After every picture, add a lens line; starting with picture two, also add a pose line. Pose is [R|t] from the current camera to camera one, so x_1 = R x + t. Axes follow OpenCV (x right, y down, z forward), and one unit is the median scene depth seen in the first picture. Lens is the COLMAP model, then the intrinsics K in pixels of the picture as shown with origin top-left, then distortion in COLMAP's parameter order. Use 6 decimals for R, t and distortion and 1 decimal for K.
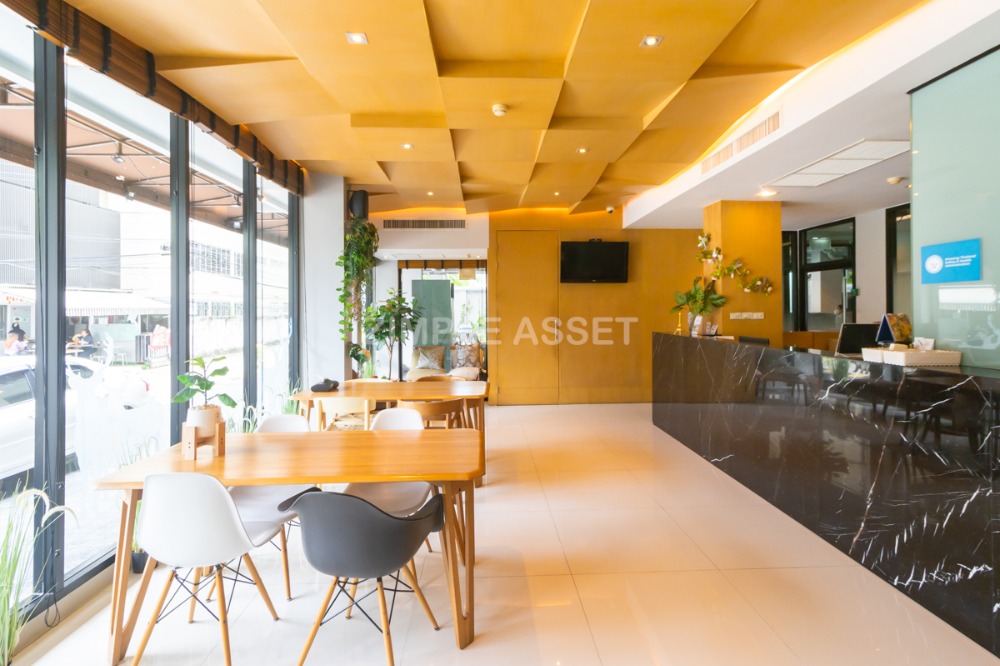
lens RADIAL K [[468.8, 0, 502.2], [0, 468.8, 306.7], [0, 0, 1]] dist [-0.004801, -0.001005]
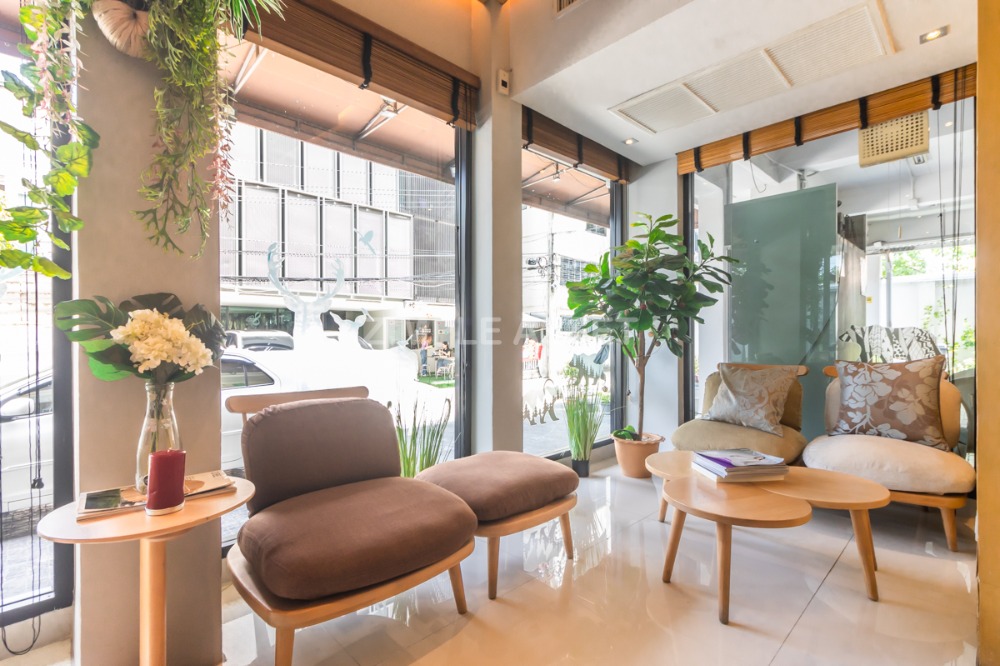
lens RADIAL K [[468.8, 0, 501.3], [0, 468.8, 338.5], [0, 0, 1]] dist [-0.004801, -0.001005]
pose [[0.677122, 0.009880, -0.735804, -0.020888], [0.001625, 0.999887, 0.014921, 0.060982], [0.735869, -0.011299, 0.677030, 0.616924]]
